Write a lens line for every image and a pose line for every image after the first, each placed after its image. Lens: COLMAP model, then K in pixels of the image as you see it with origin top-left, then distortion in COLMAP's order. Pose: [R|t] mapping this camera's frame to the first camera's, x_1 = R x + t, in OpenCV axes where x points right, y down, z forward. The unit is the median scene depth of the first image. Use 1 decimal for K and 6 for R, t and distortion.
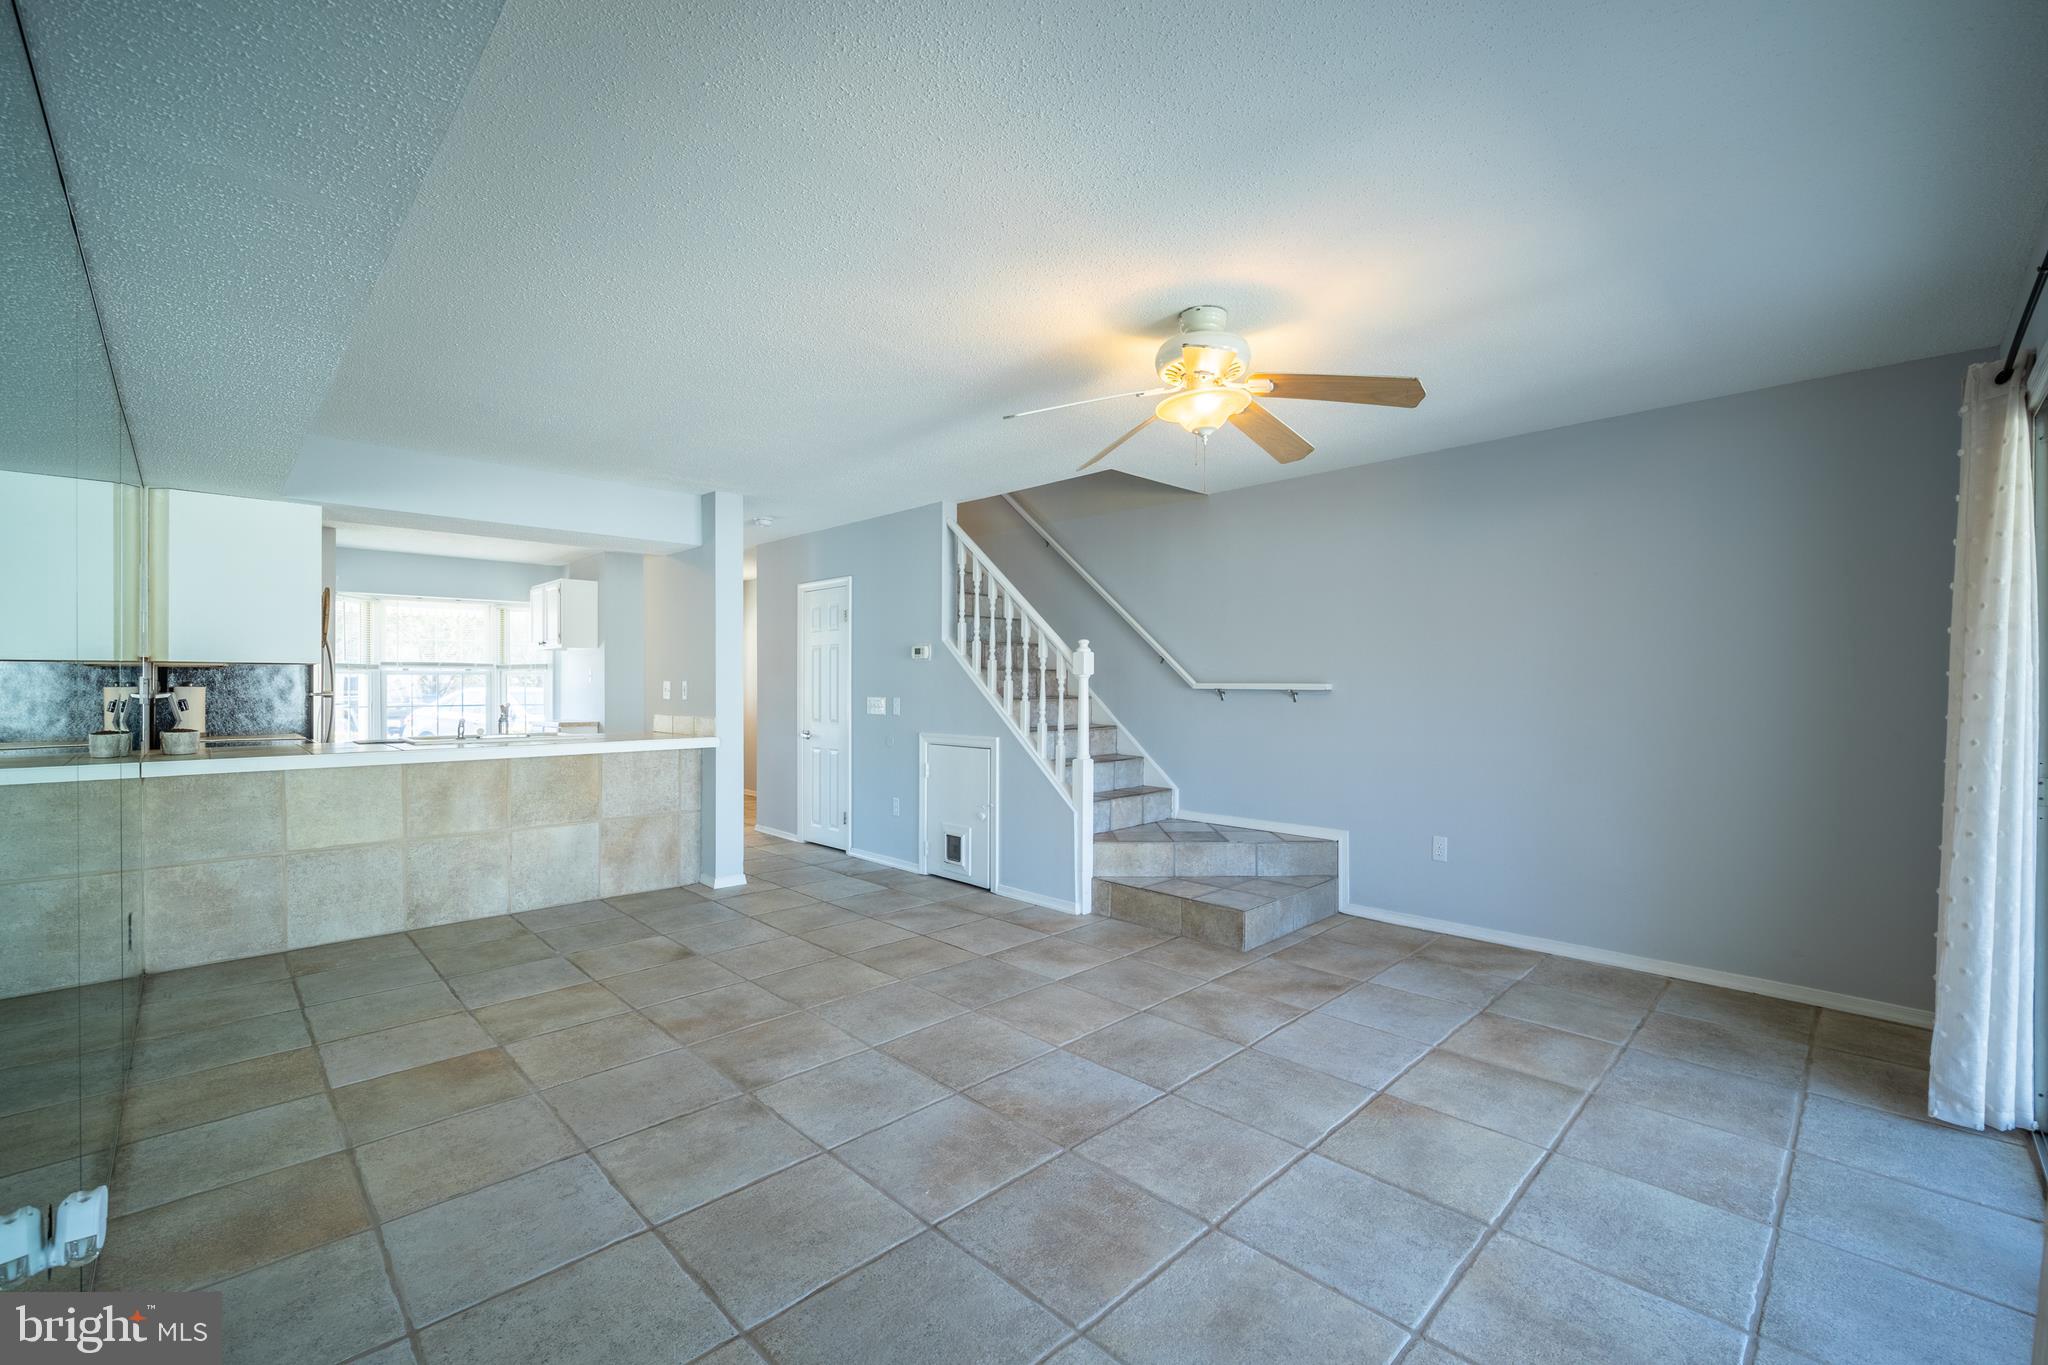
lens RADIAL K [[849.2, 0, 1019.7], [0, 849.2, 673.8], [0, 0, 1]] dist [-0.003285, 0.000290]
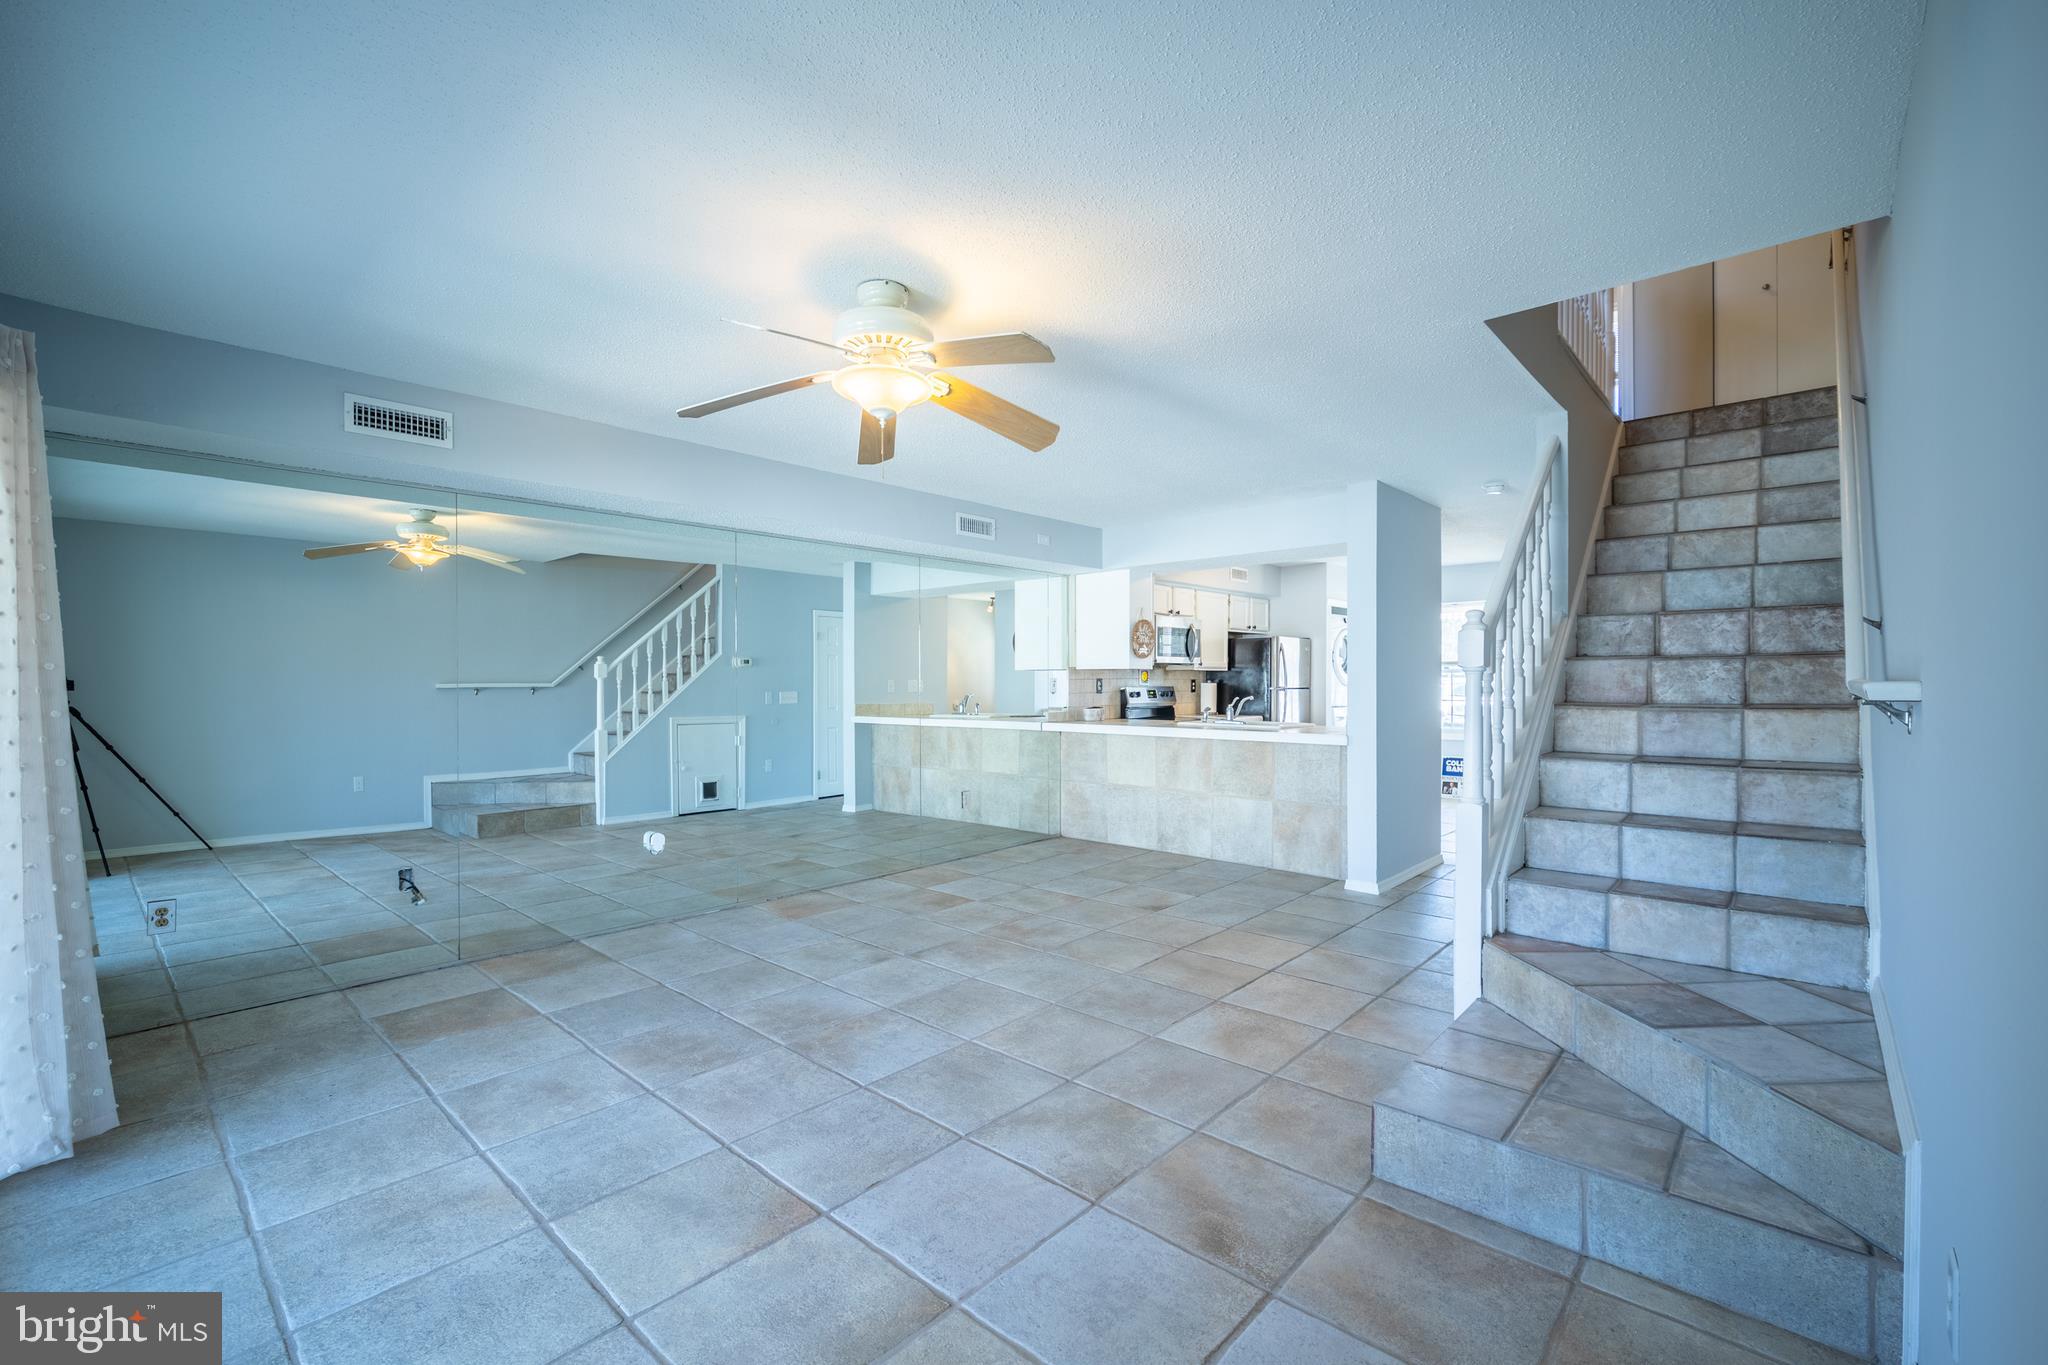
lens RADIAL K [[849.2, 0, 1030.6], [0, 849.2, 631.2], [0, 0, 1]] dist [-0.003285, 0.000290]
pose [[0.071477, -0.058336, -0.995735, 0.780920], [0.013638, 0.998252, -0.057504, 0.006817], [0.997349, -0.009469, 0.072148, 0.716675]]
